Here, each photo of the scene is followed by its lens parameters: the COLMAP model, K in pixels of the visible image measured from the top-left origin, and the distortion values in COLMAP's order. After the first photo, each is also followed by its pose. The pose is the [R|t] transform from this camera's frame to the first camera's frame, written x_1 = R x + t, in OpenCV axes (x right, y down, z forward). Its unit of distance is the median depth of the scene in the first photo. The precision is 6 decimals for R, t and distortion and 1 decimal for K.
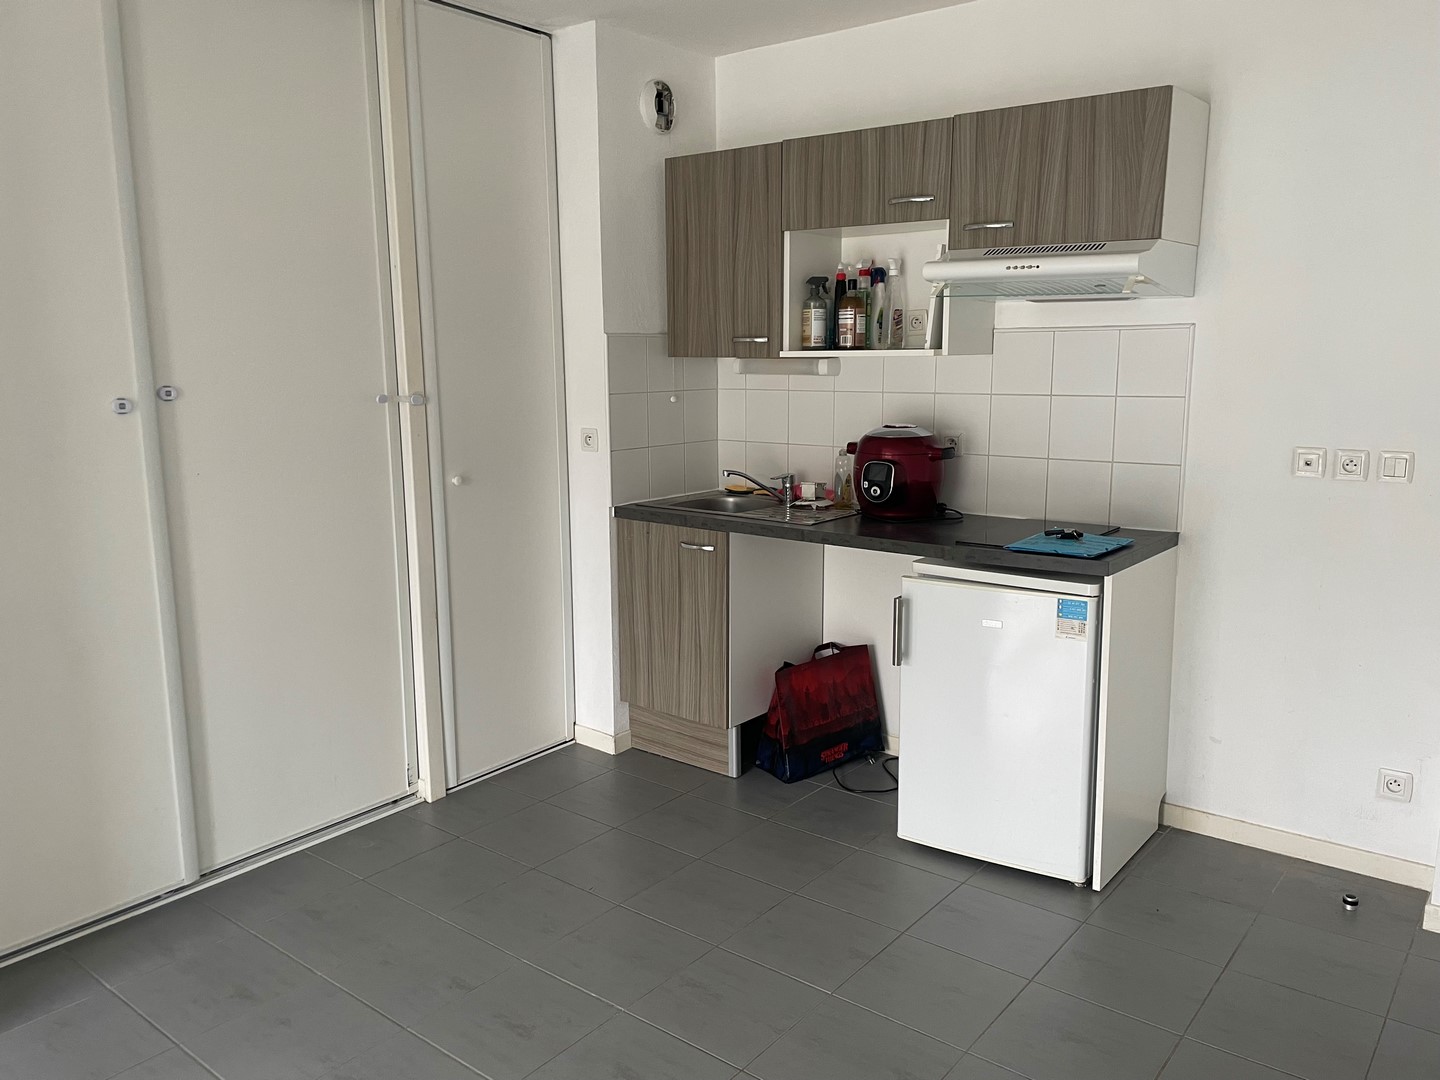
lens RADIAL K [[1081.5, 0, 728.0], [0, 1081.5, 534.9], [0, 0, 1]] dist [0.083850, -0.089840]
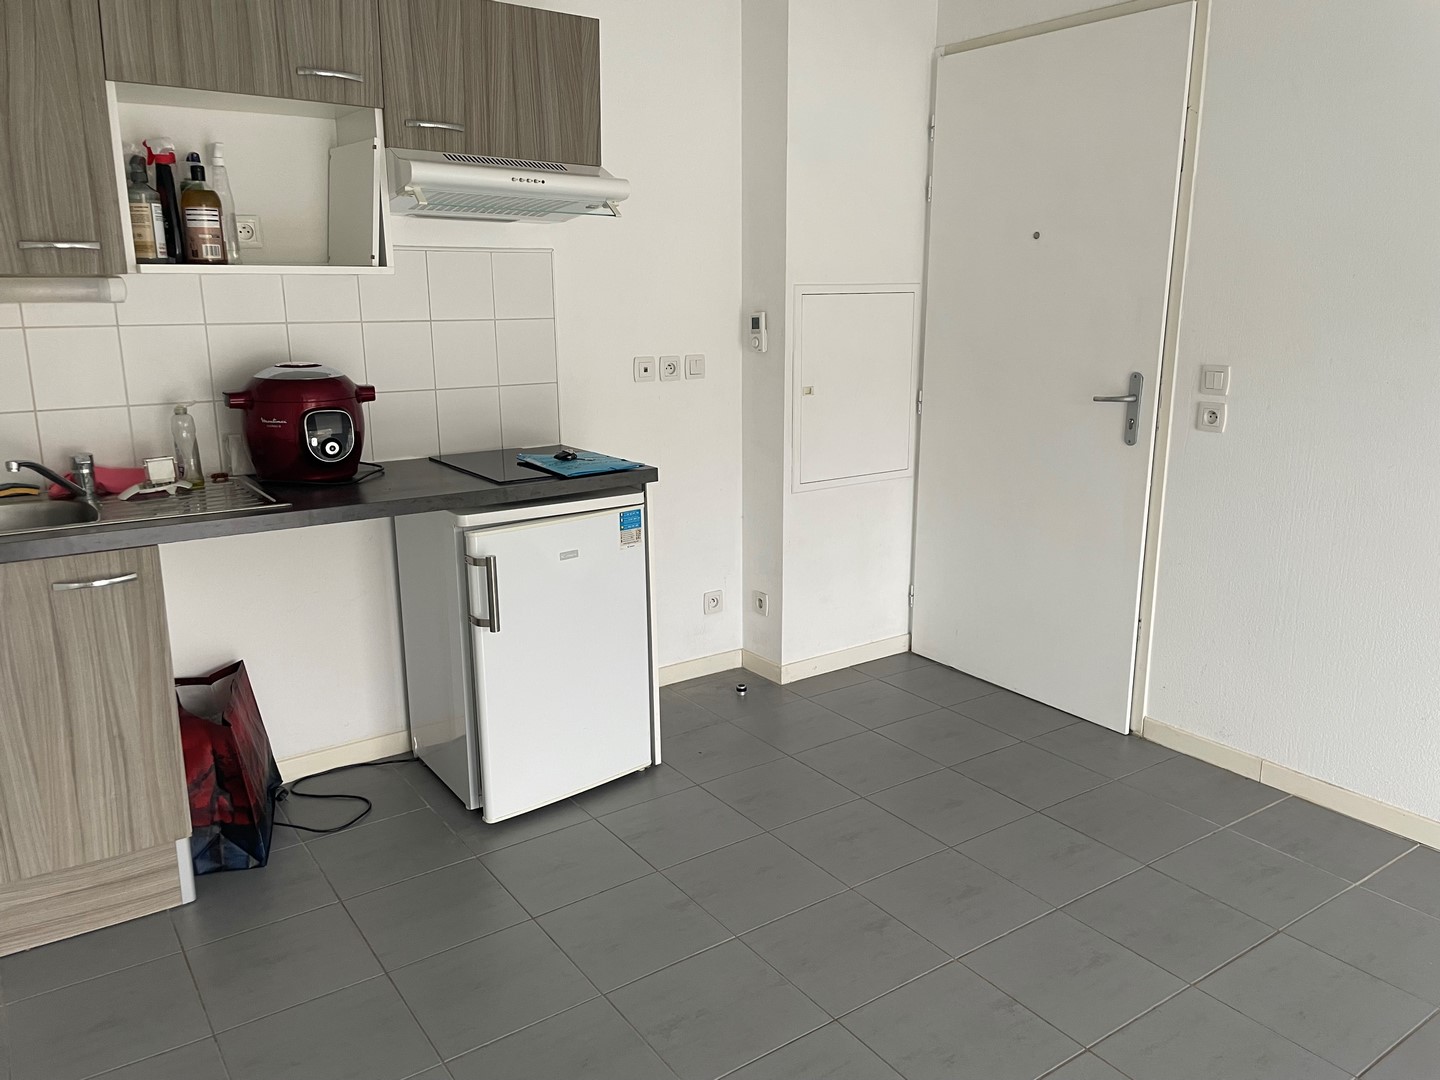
lens RADIAL K [[1081.5, 0, 728.0], [0, 1081.5, 534.9], [0, 0, 1]] dist [0.083850, -0.089840]
pose [[0.282992, -0.211779, 0.935449, -0.563106], [0.161116, 0.971955, 0.171302, -0.071820], [-0.945493, 0.102239, 0.309177, 0.510496]]
